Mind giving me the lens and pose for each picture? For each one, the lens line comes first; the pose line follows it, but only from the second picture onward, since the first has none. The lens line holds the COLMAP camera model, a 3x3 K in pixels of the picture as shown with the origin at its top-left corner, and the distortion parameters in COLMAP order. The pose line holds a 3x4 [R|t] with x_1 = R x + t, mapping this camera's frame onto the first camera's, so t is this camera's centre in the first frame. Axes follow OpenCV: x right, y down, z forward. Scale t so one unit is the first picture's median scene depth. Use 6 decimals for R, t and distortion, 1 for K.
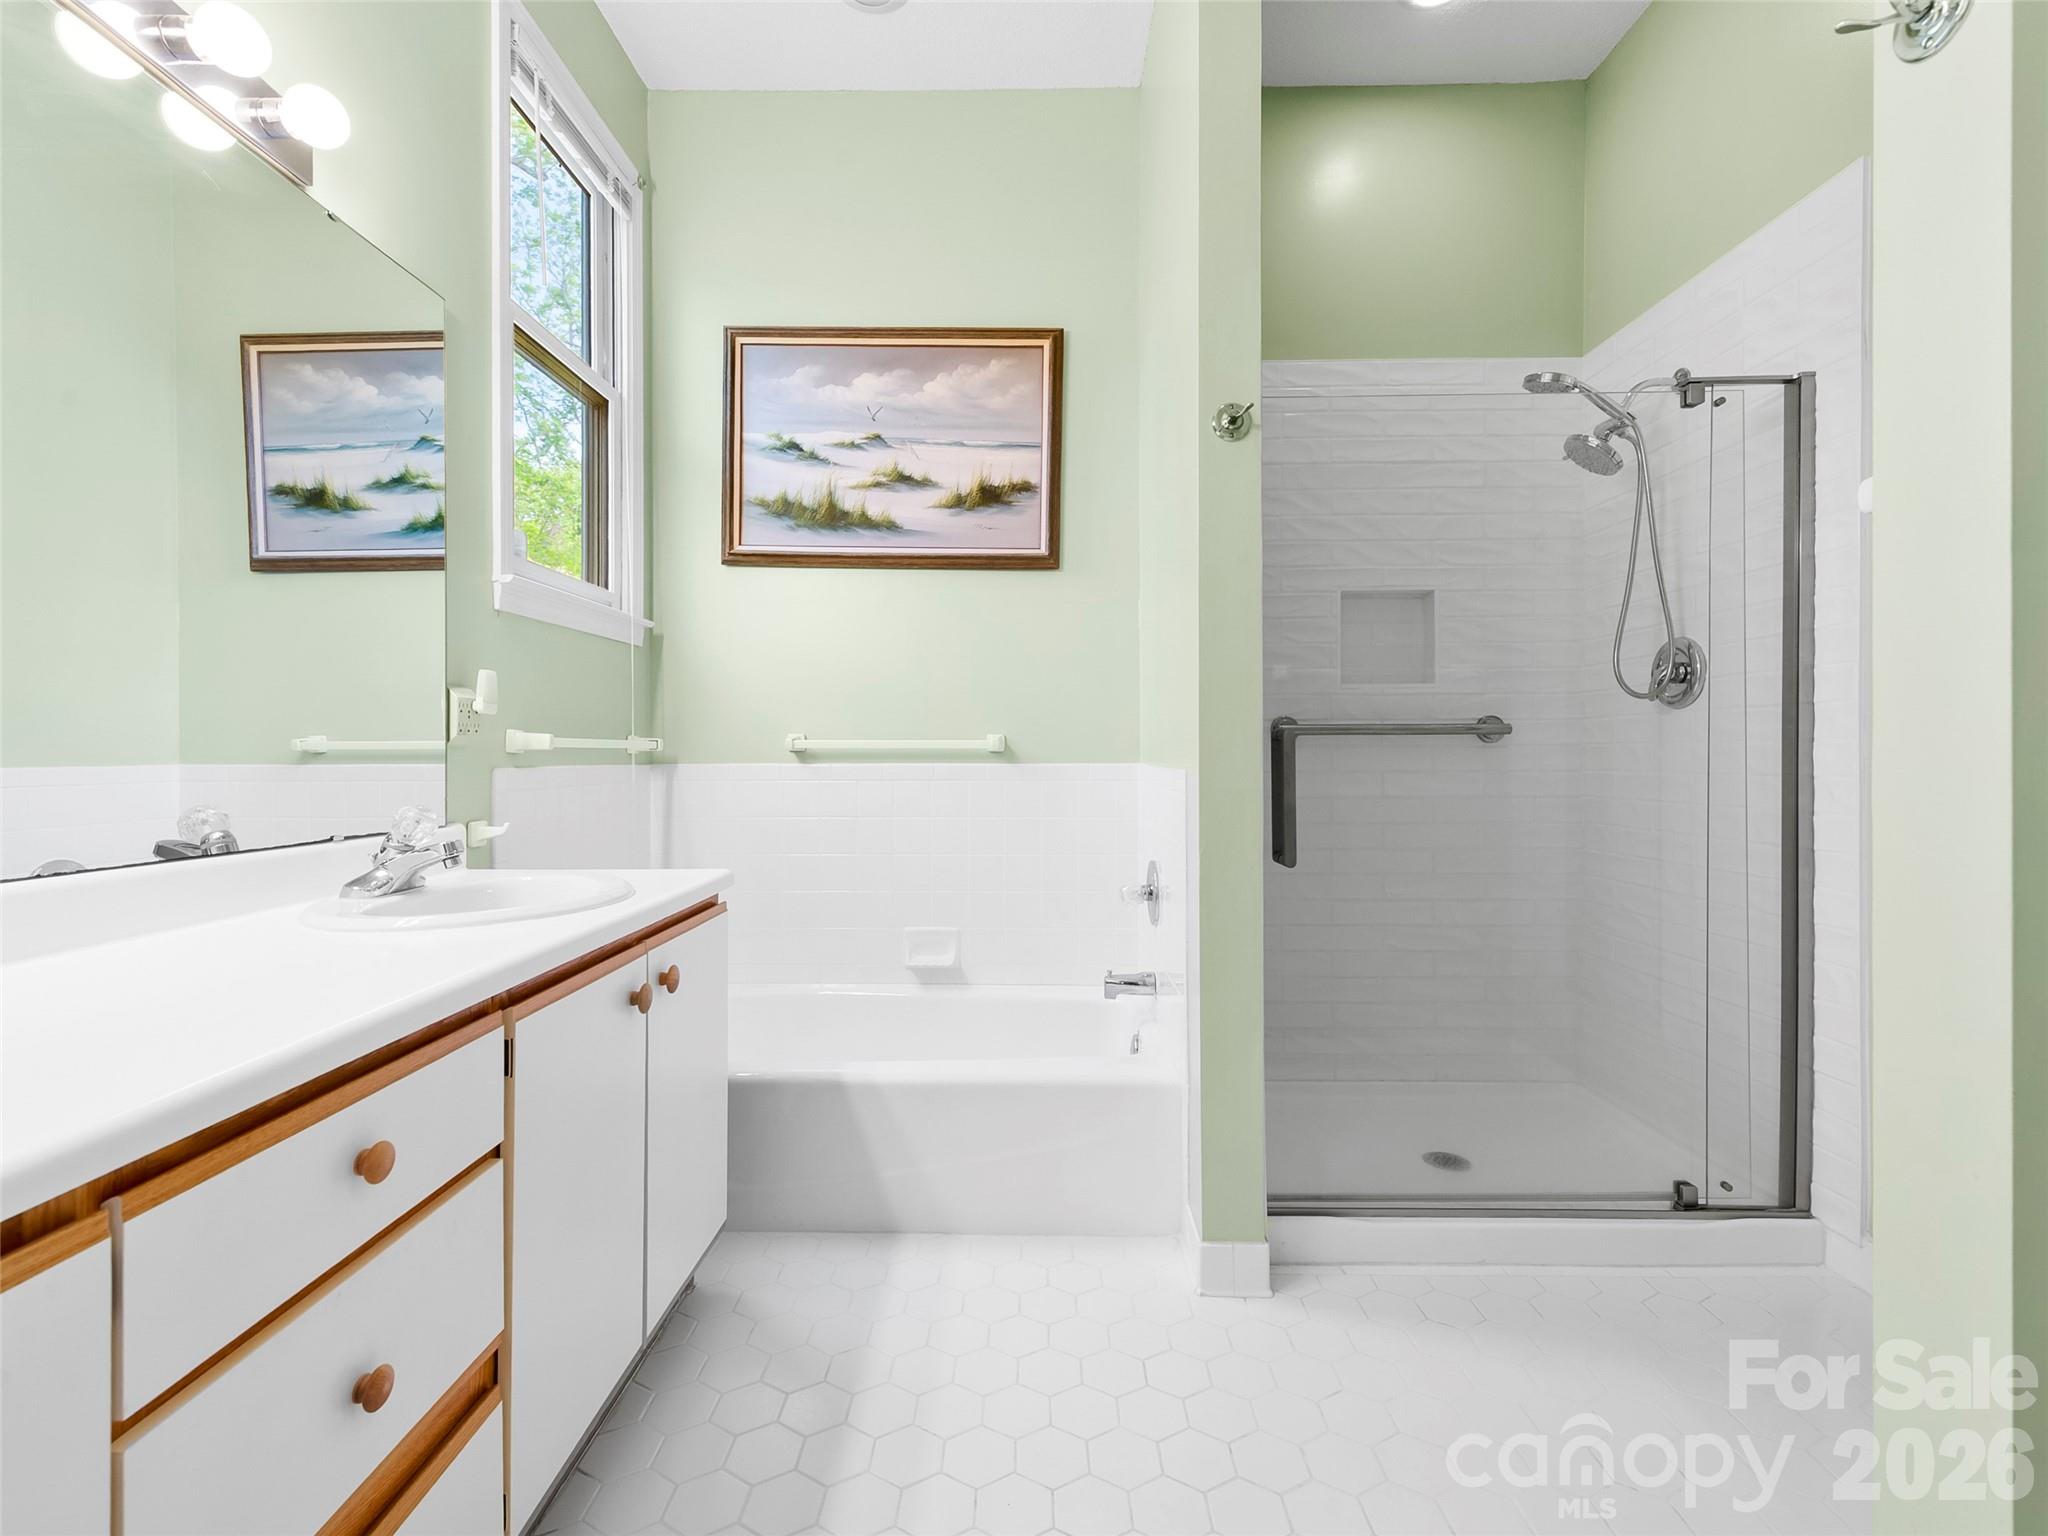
lens RADIAL K [[916.3, 0, 1016.3], [0, 916.3, 751.7], [0, 0, 1]] dist [0.018730, -0.006614]
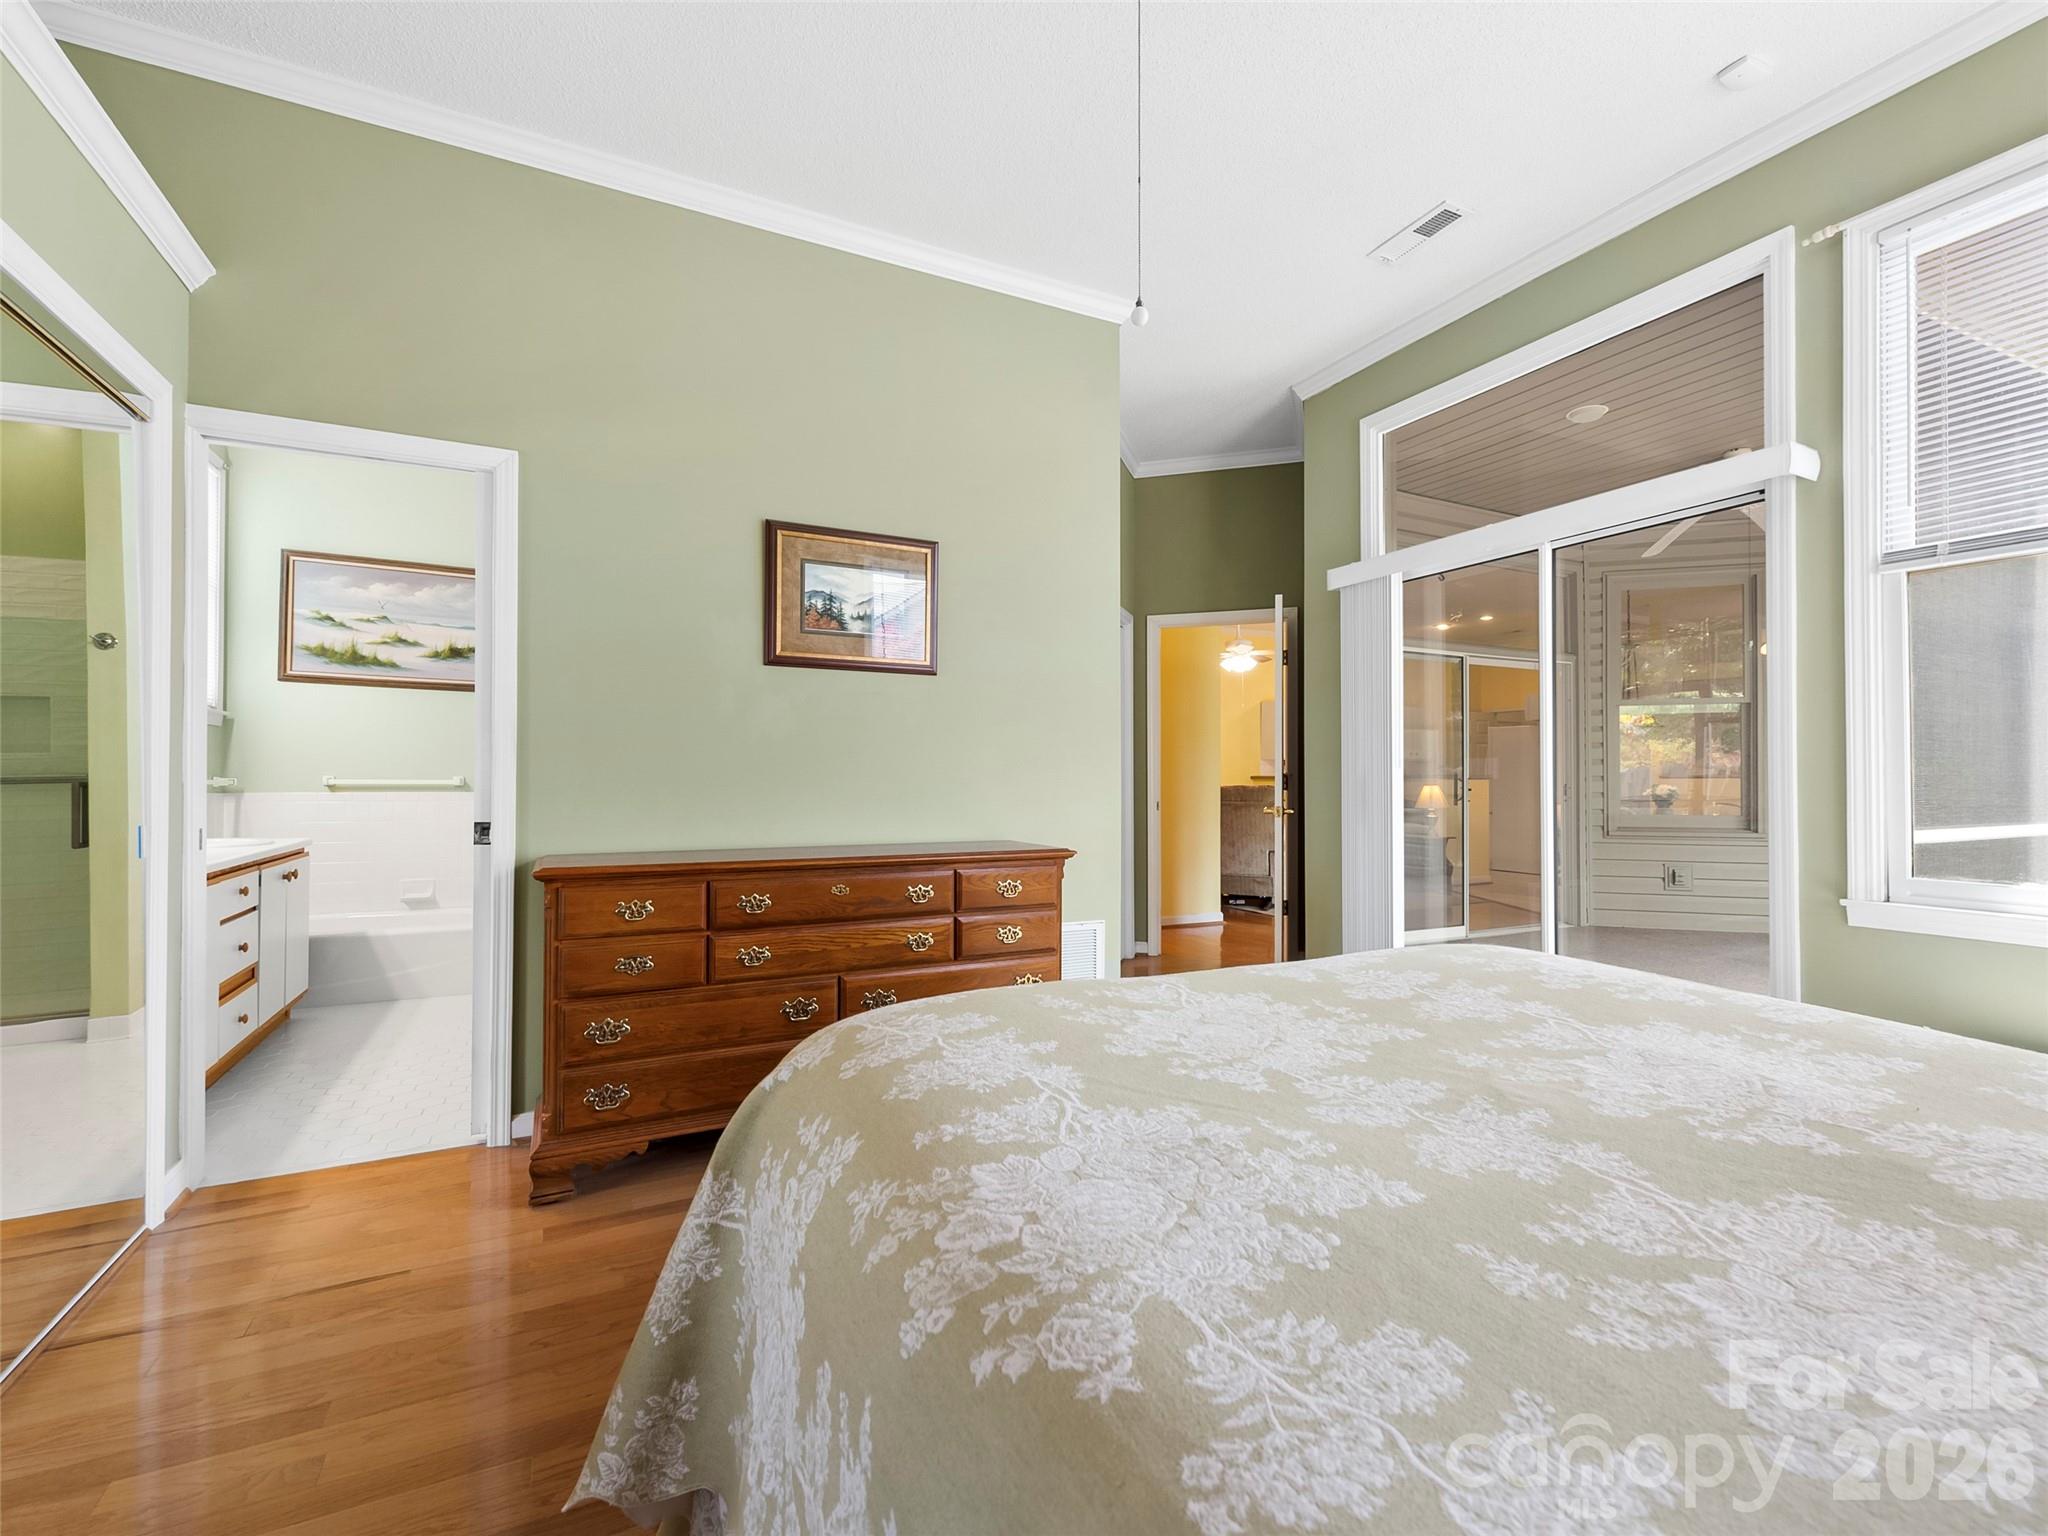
lens RADIAL K [[916.3, 0, 1023.9], [0, 916.3, 779.5], [0, 0, 1]] dist [0.018730, -0.006614]
pose [[0.883026, 0.005543, 0.469292, 0.117318], [-0.001127, 0.999952, -0.009691, 0.003259], [-0.469323, 0.008029, 0.882990, -1.268029]]
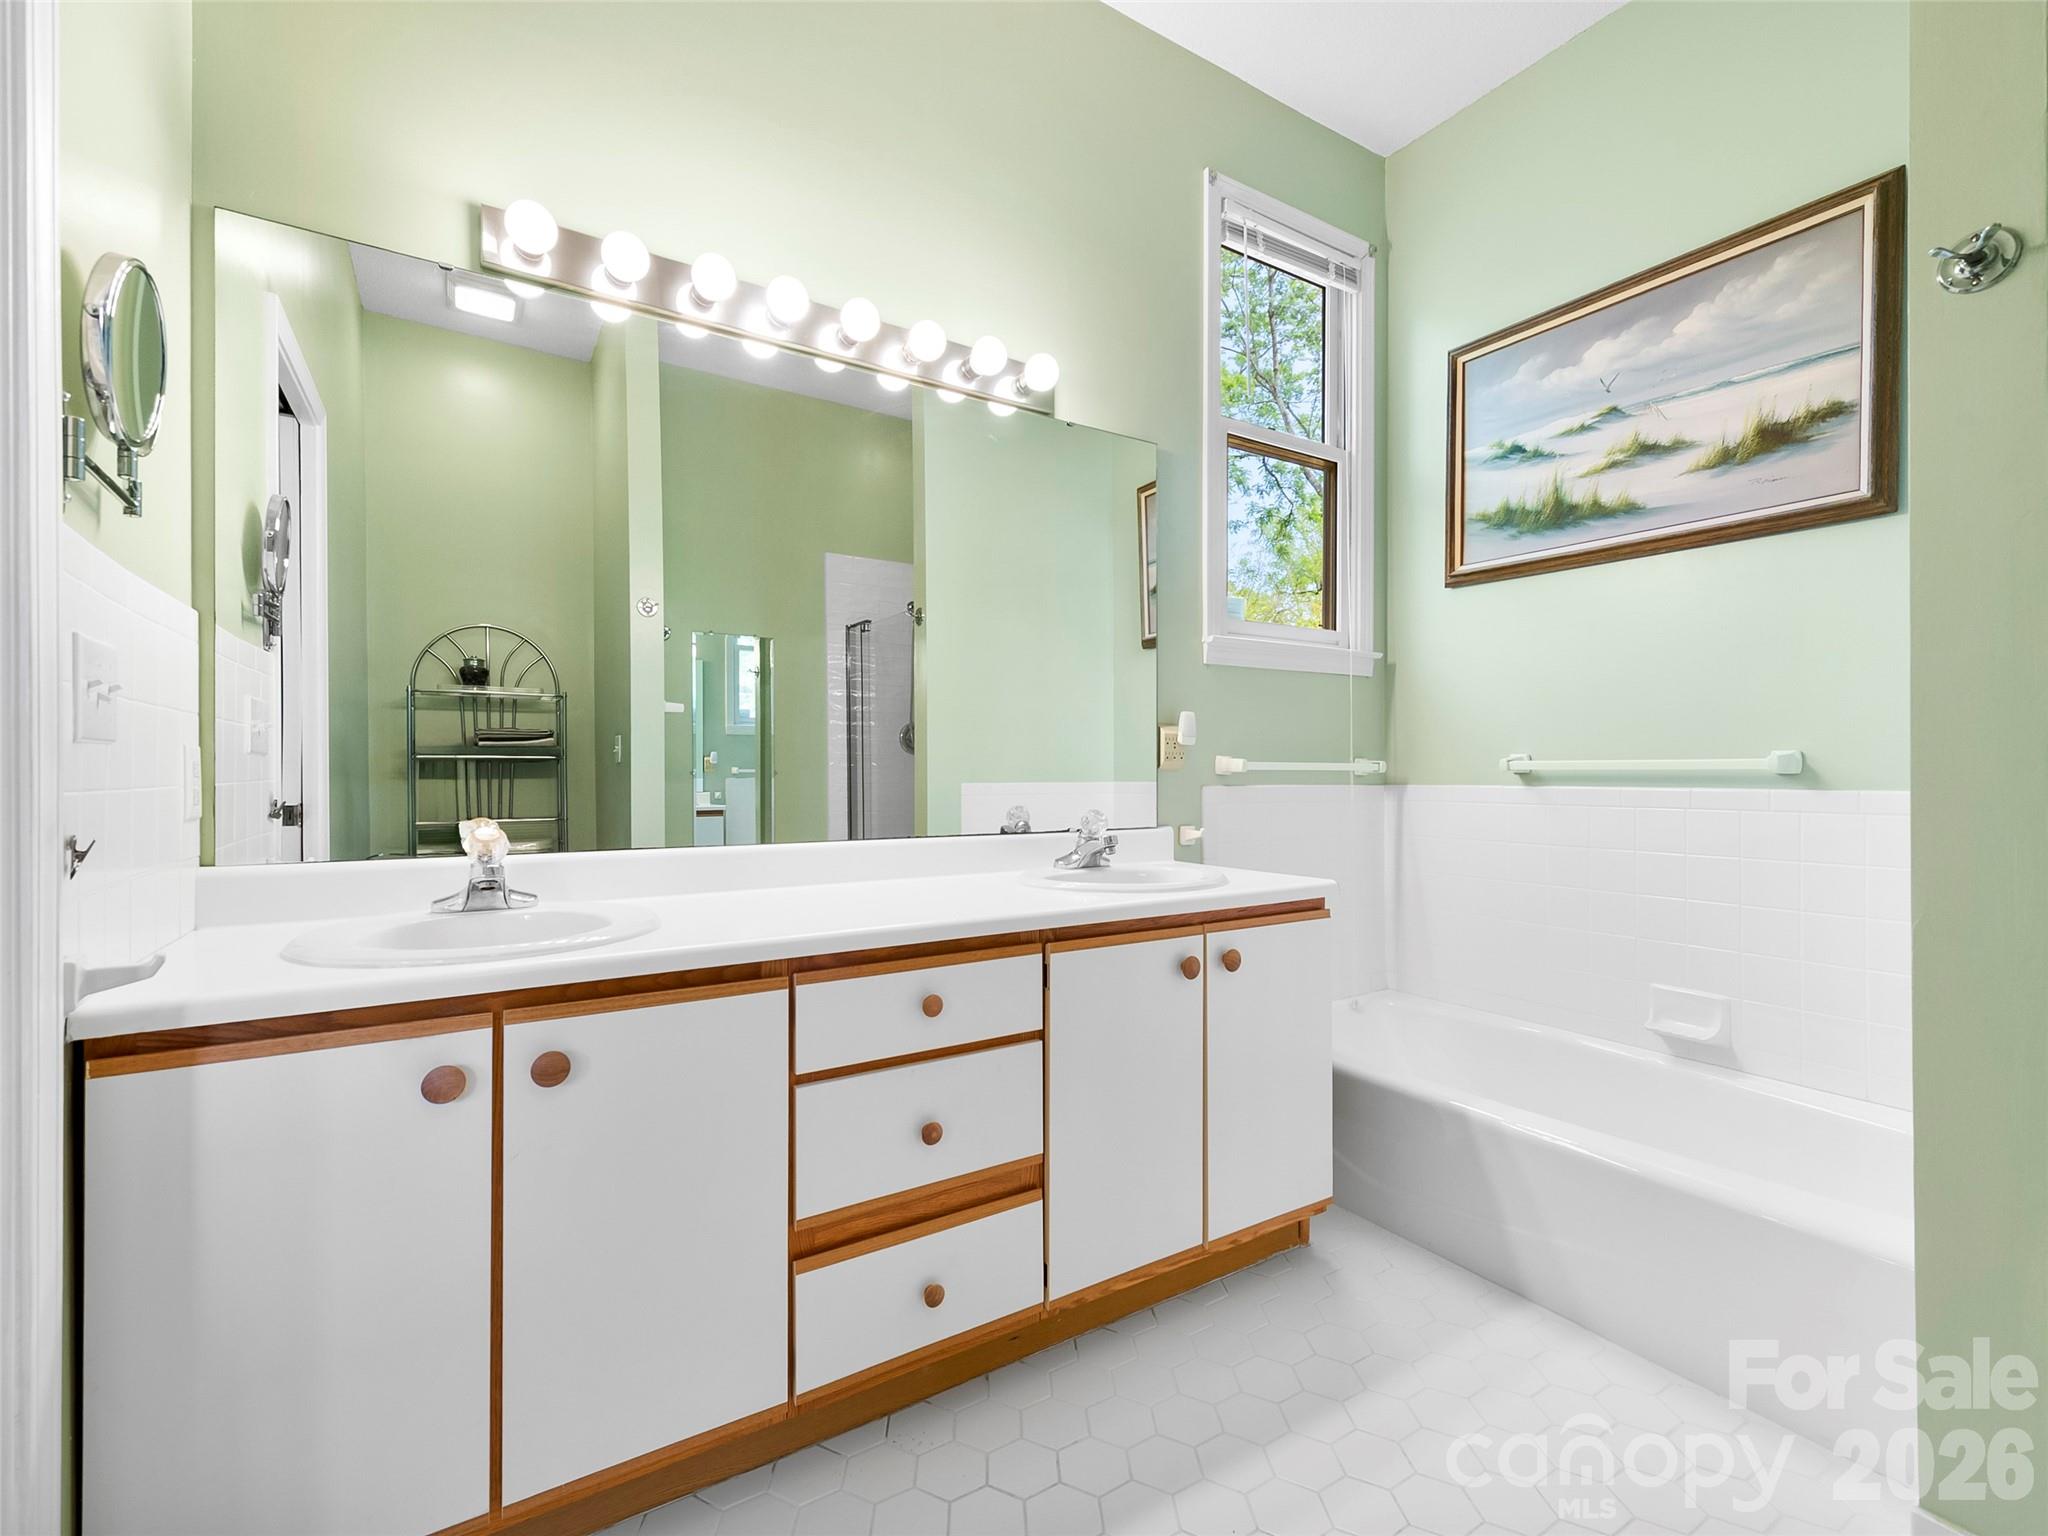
lens RADIAL K [[916.3, 0, 1027.5], [0, 916.3, 776.5], [0, 0, 1]] dist [0.018730, -0.006614]
pose [[0.546710, 0.003936, -0.837312, 0.278327], [-0.000942, 0.999991, 0.004085, -0.000321], [0.837321, -0.001445, 0.546709, 0.061901]]
